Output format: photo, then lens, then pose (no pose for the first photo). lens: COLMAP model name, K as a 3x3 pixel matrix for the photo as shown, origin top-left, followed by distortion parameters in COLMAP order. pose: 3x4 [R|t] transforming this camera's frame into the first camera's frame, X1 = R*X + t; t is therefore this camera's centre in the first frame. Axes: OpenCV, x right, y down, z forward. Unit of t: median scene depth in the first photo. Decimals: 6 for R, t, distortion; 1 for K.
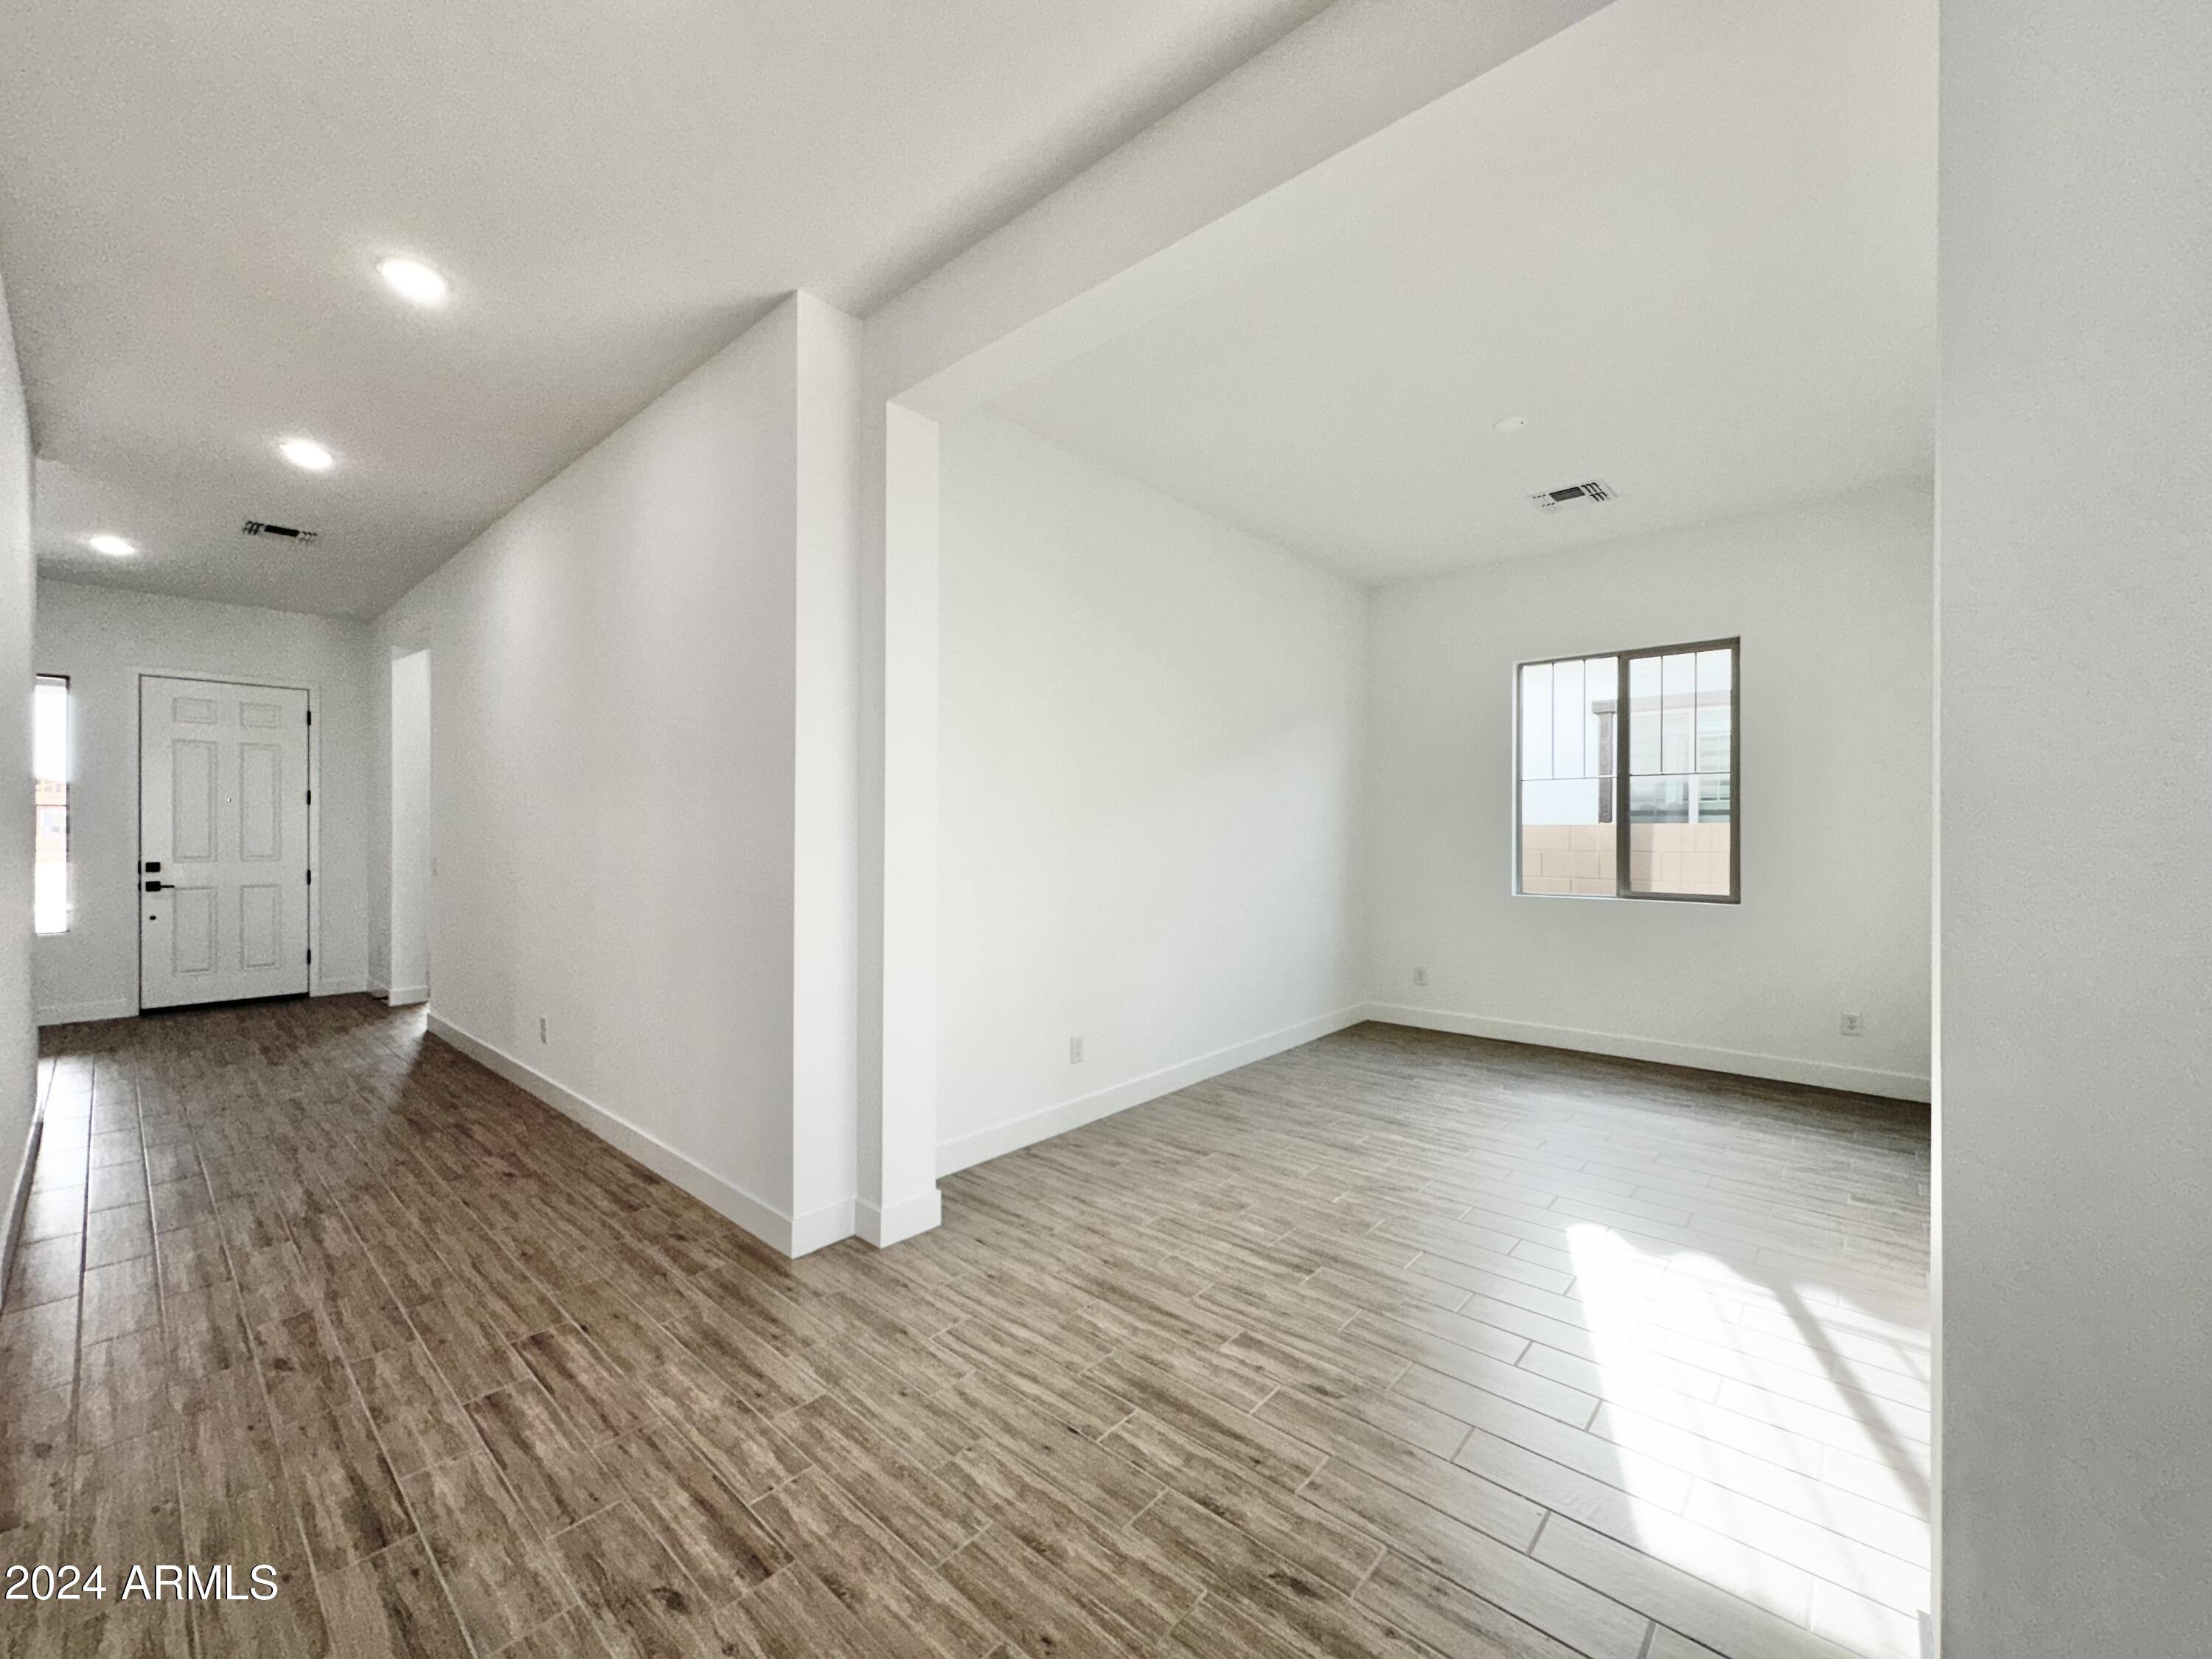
lens RADIAL K [[883.8, 0, 1105.3], [0, 883.8, 822.8], [0, 0, 1]] dist [-0.002772, -0.000360]
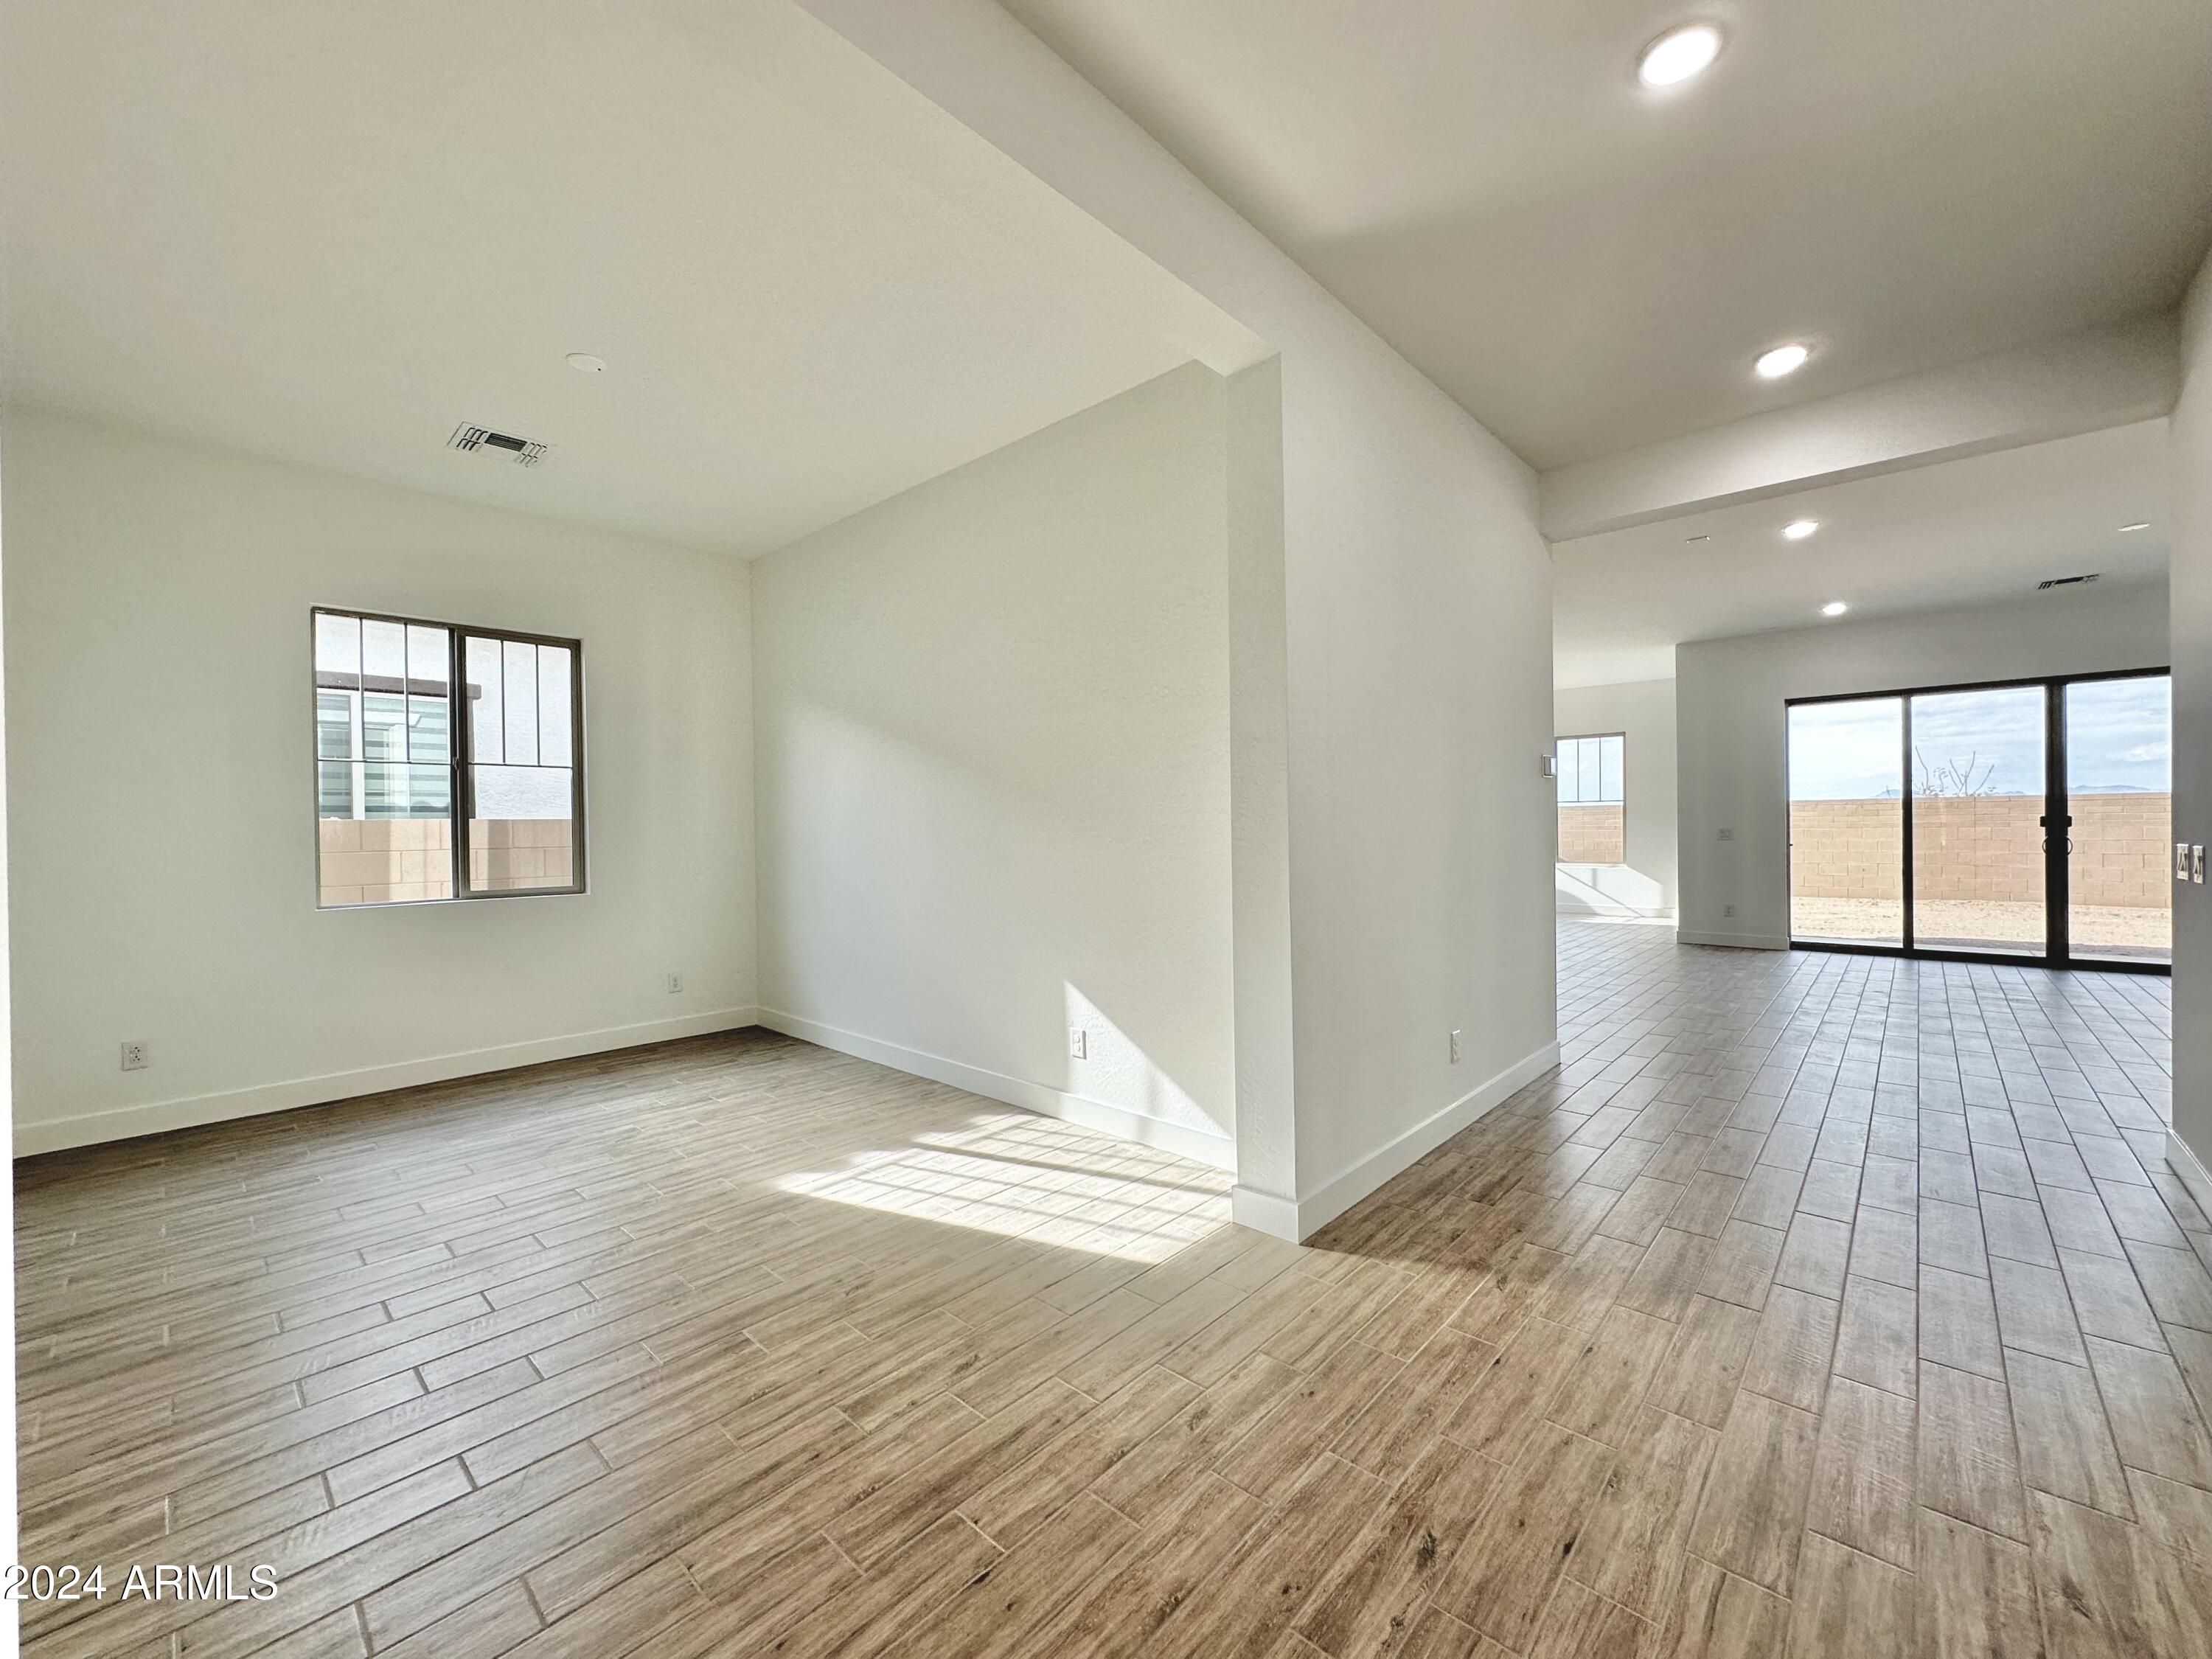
lens RADIAL K [[883.8, 0, 1104.8], [0, 883.8, 824.6], [0, 0, 1]] dist [-0.002772, -0.000360]
pose [[0.018196, 0.000612, 0.999834, -0.620549], [0.005484, 0.999985, -0.000712, 0.026002], [-0.999819, 0.005496, 0.018192, 0.676816]]
